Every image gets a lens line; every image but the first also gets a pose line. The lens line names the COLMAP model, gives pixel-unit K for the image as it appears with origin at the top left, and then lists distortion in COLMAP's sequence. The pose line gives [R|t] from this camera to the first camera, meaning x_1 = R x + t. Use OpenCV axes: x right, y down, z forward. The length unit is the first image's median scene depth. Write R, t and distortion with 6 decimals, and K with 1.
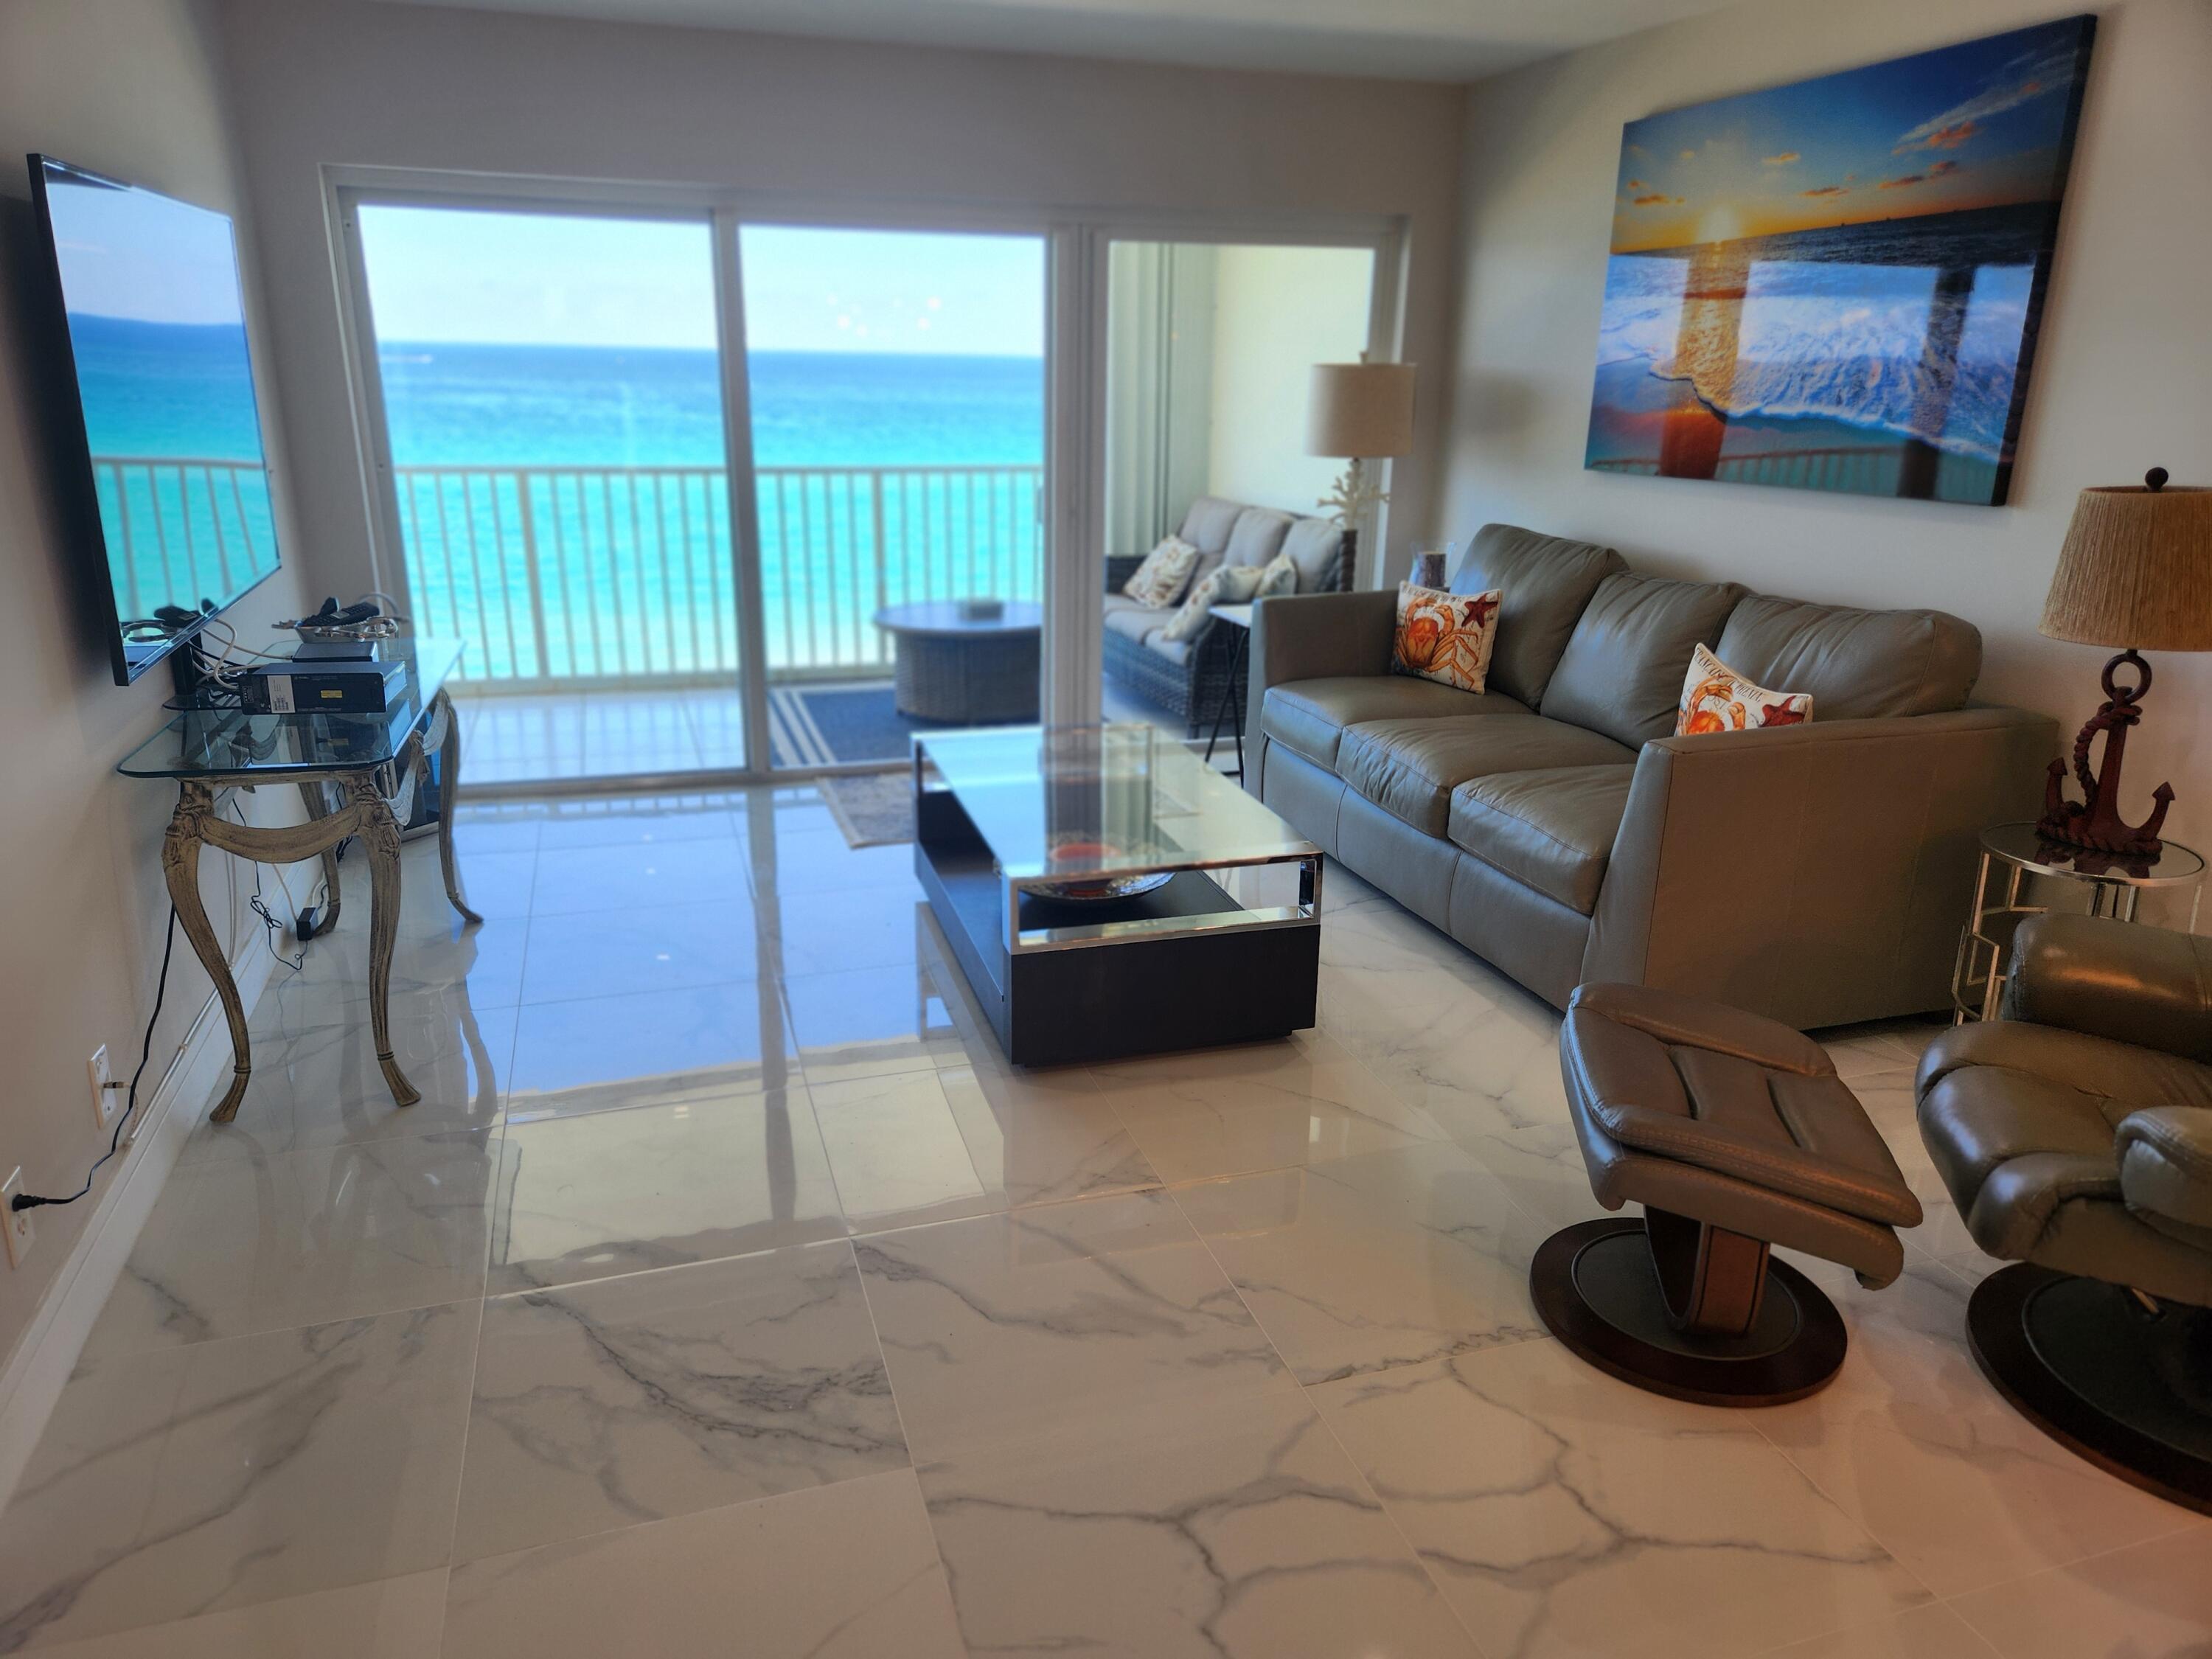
lens RADIAL K [[1467.6, 0, 1109.5], [0, 1467.6, 852.5], [0, 0, 1]] dist [0.071112, -0.071526]
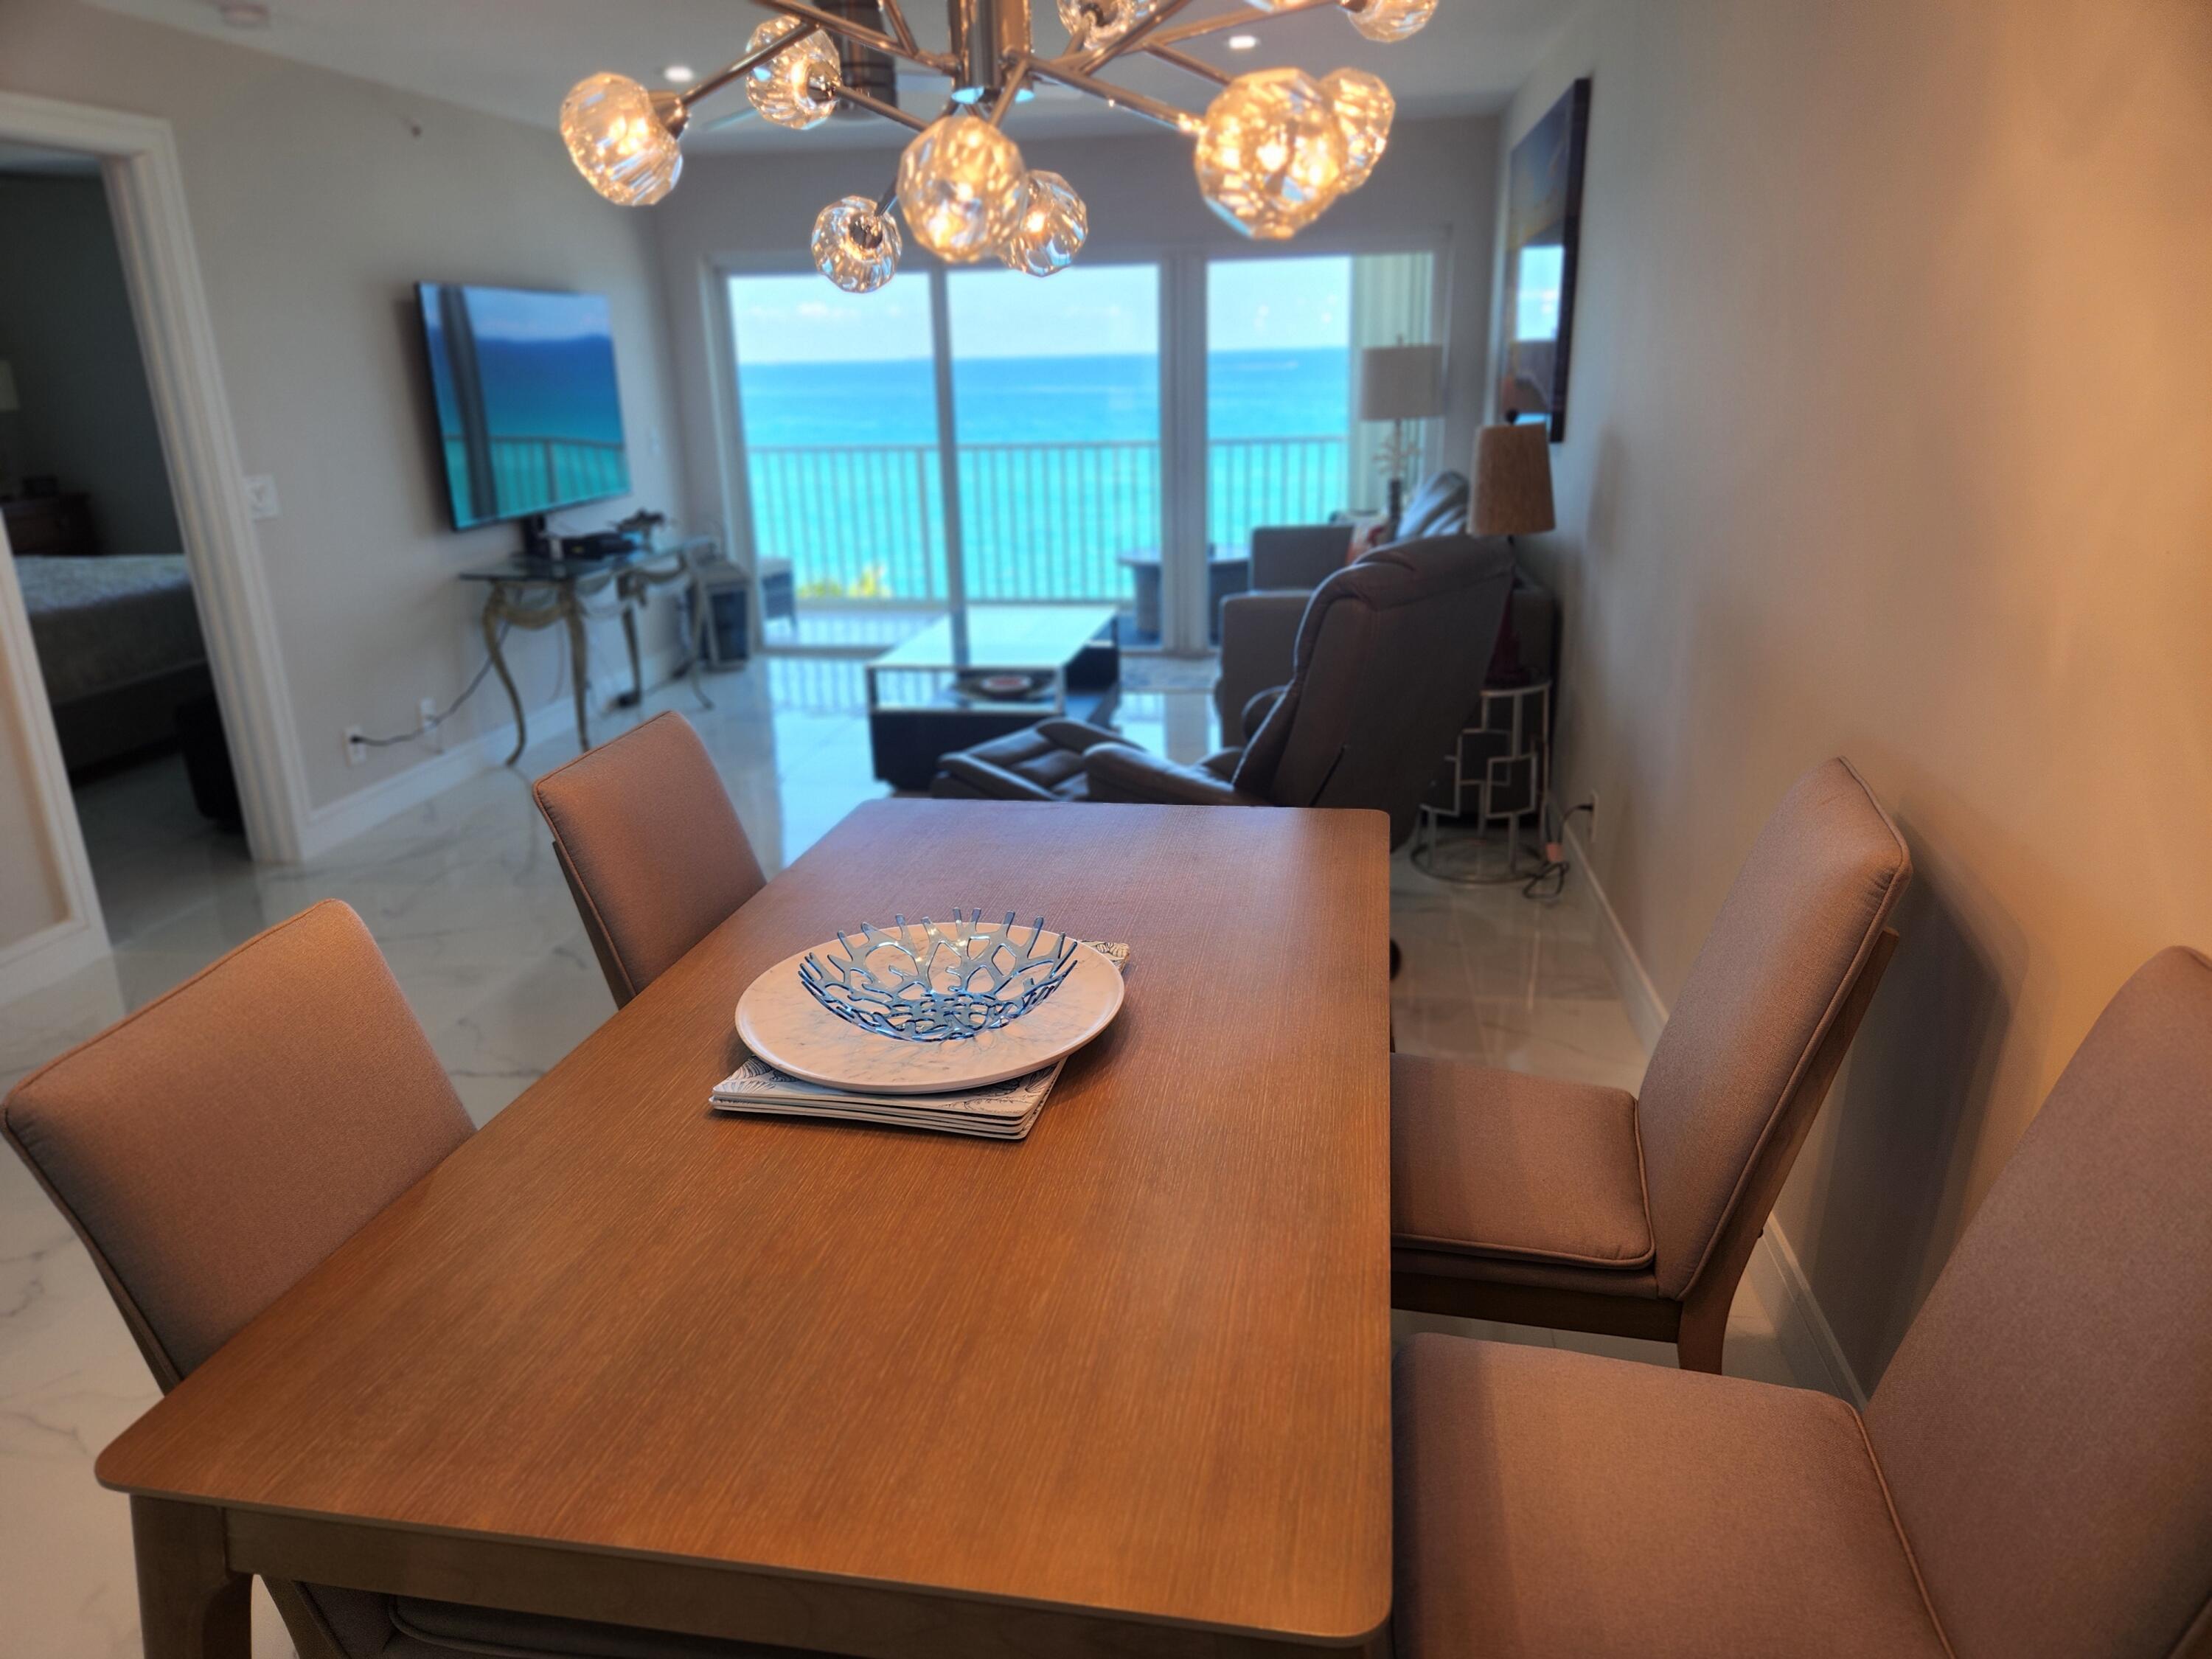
lens RADIAL K [[1467.6, 0, 1109.5], [0, 1467.6, 852.5], [0, 0, 1]] dist [0.071112, -0.071526]
pose [[0.898242, 0.101363, -0.427653, 0.579128], [-0.099158, 0.994692, 0.027491, 0.097066], [0.428170, 0.017712, 0.903525, -0.259177]]
